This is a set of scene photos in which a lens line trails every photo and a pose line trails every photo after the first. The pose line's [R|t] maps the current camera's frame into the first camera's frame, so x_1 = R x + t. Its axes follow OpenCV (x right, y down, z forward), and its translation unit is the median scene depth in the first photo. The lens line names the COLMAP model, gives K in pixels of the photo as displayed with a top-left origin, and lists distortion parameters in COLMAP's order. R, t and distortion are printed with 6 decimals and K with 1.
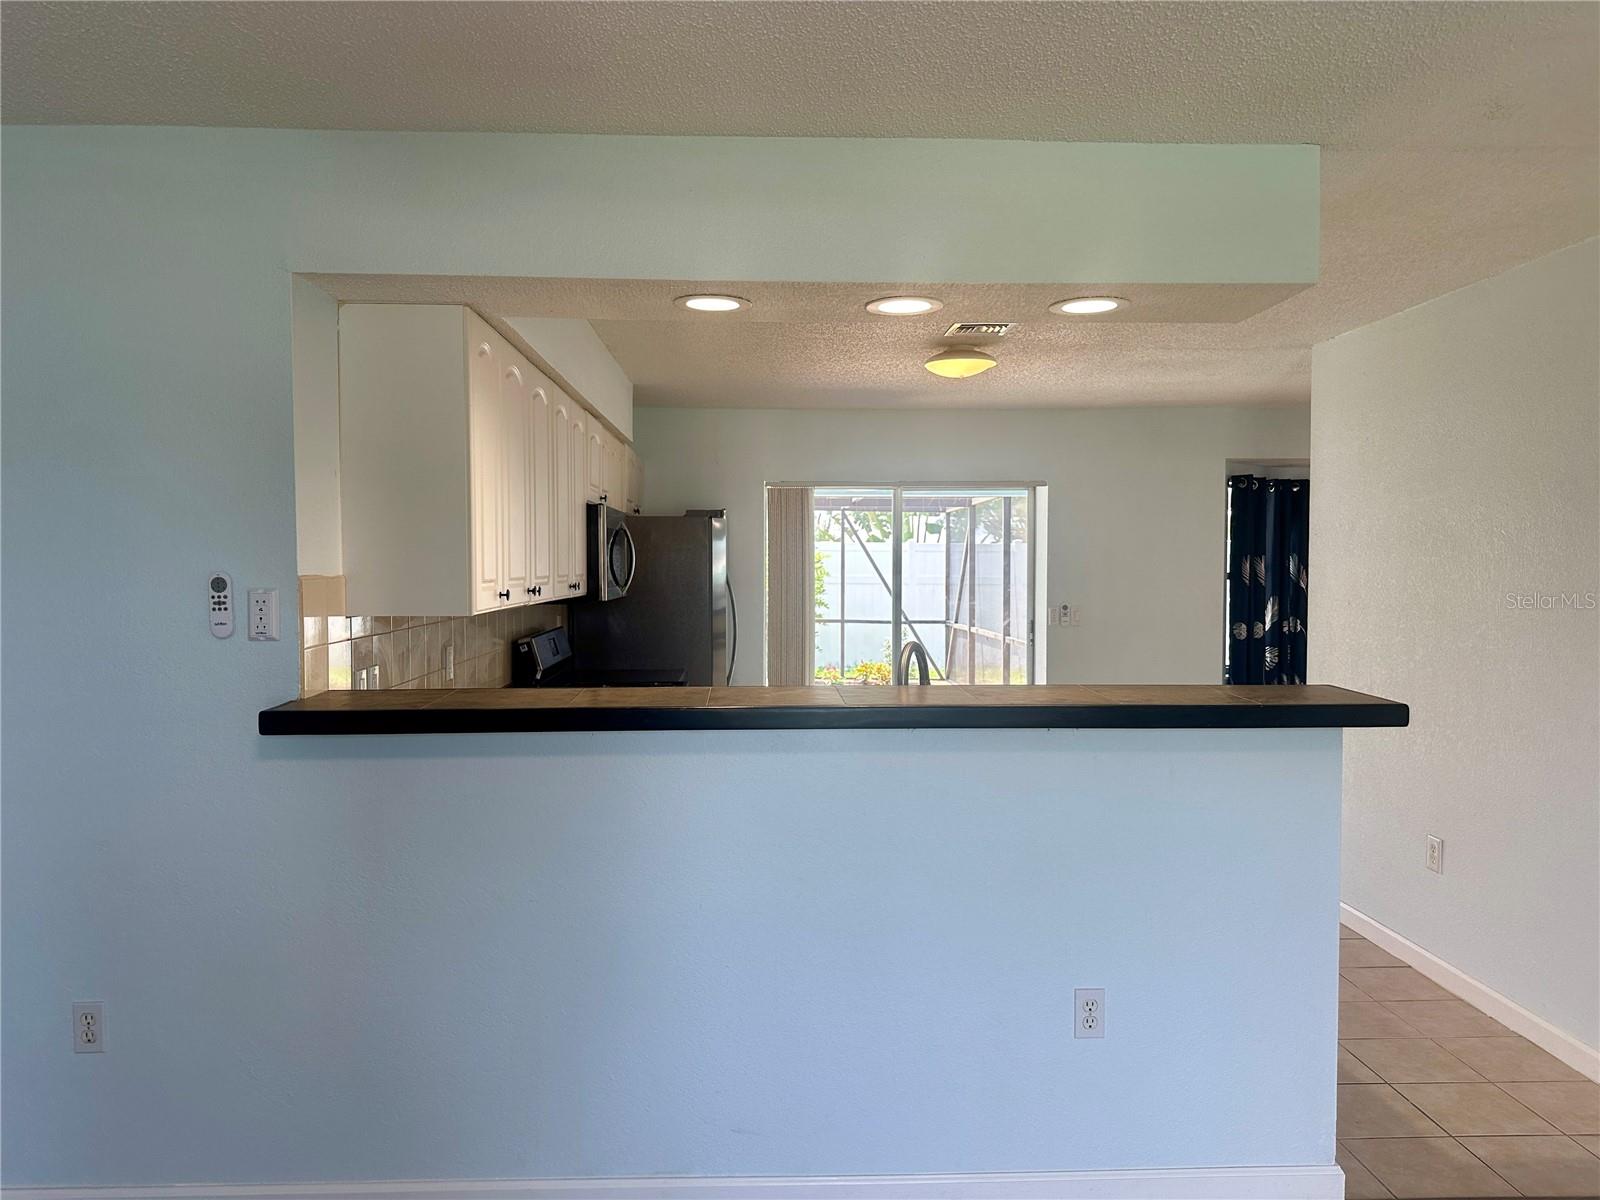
lens RADIAL K [[1132.1, 0, 816.9], [0, 1132.1, 606.1], [0, 0, 1]] dist [0.073469, -0.092617]
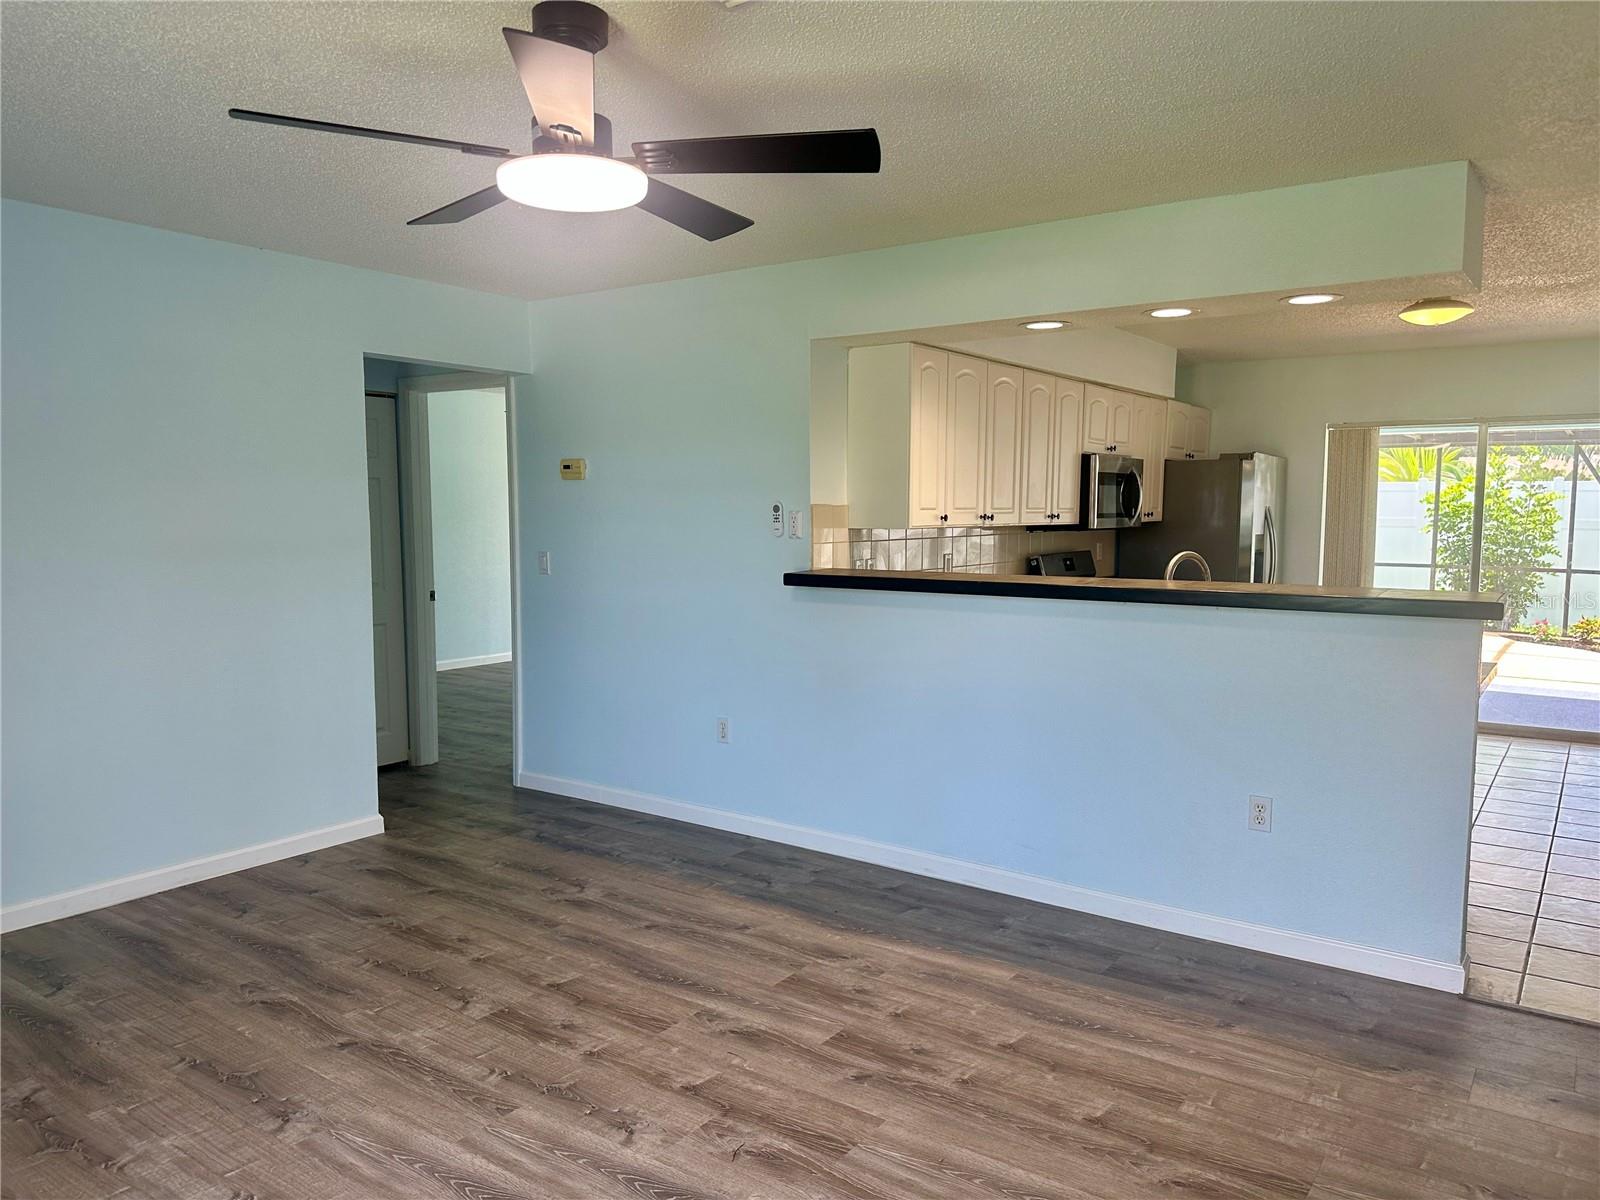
lens RADIAL K [[1132.1, 0, 779.3], [0, 1132.1, 597.8], [0, 0, 1]] dist [0.073469, -0.092617]
pose [[0.787276, 0.050695, -0.614514, 0.338303], [-0.024999, 0.998419, 0.050339, 0.017985], [0.616094, -0.024269, 0.787299, -0.255713]]
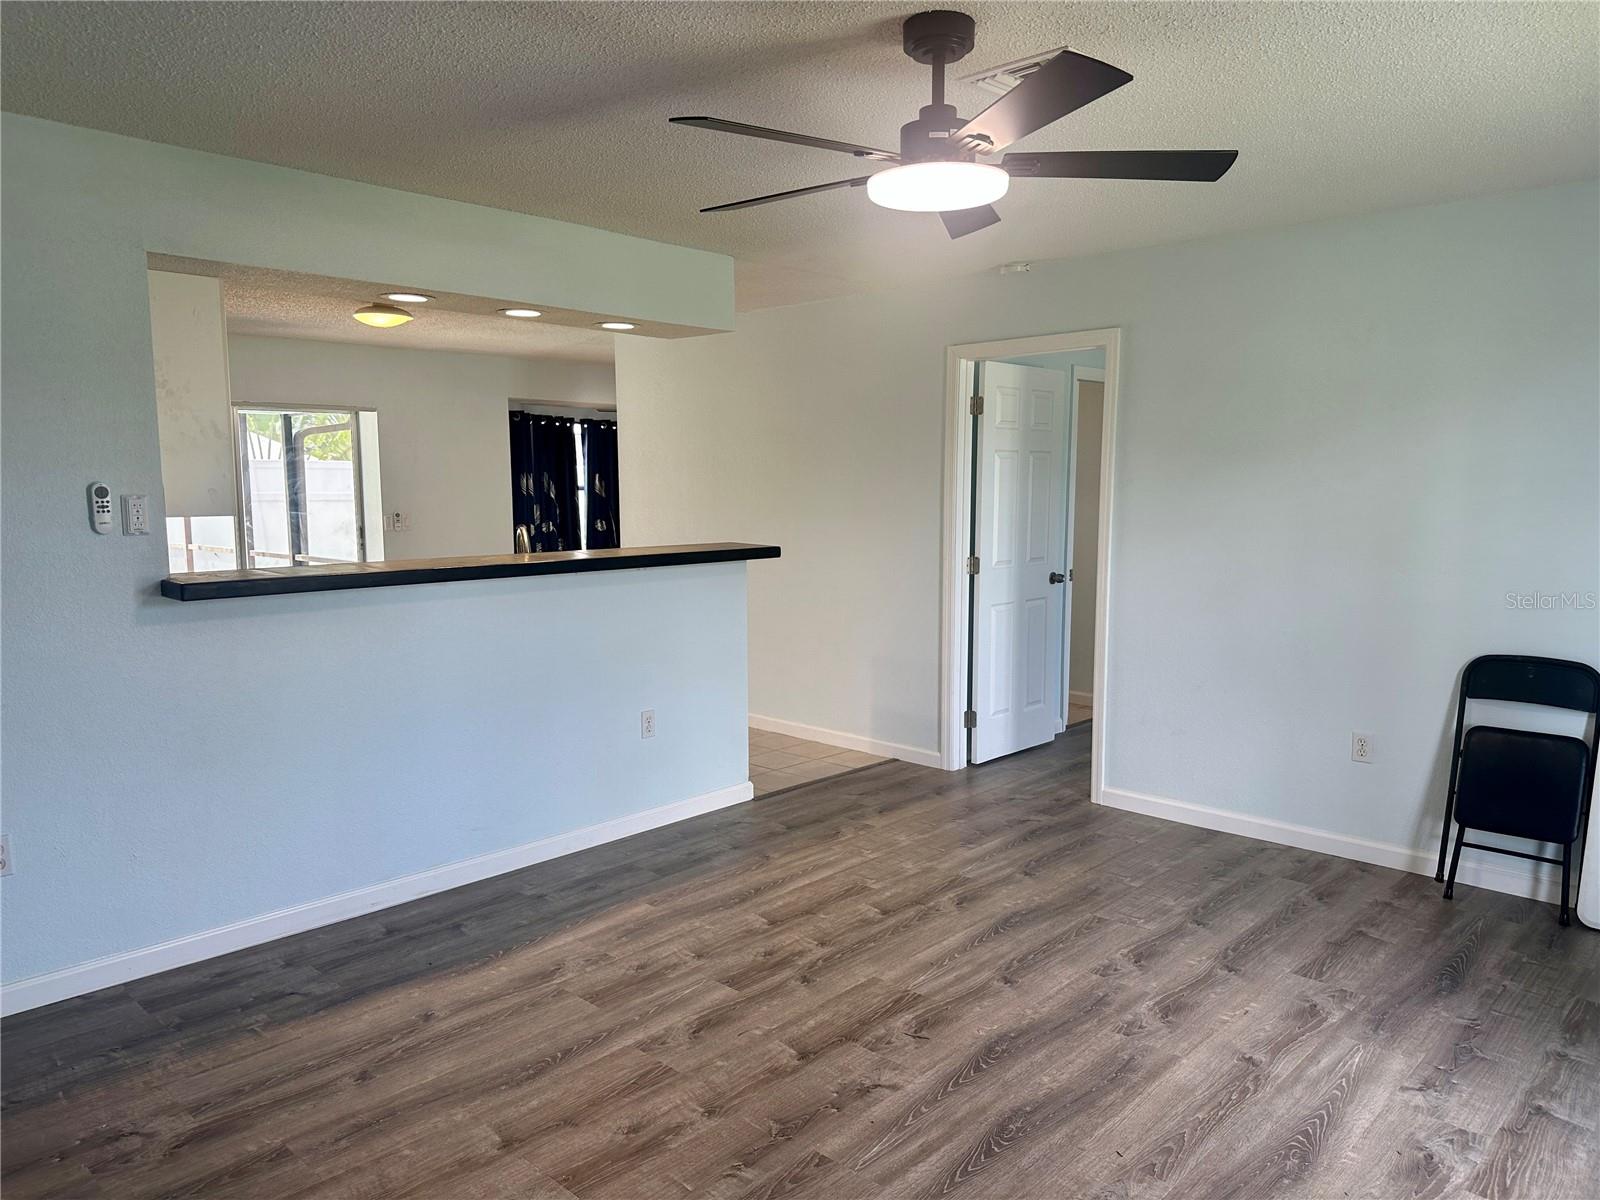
lens RADIAL K [[1132.1, 0, 822.2], [0, 1132.1, 603.3], [0, 0, 1]] dist [0.073469, -0.092617]
pose [[0.703136, -0.081878, 0.706325, -0.448745], [0.033227, 0.996046, 0.082386, 0.013265], [-0.710279, -0.034460, 0.703077, -0.249835]]
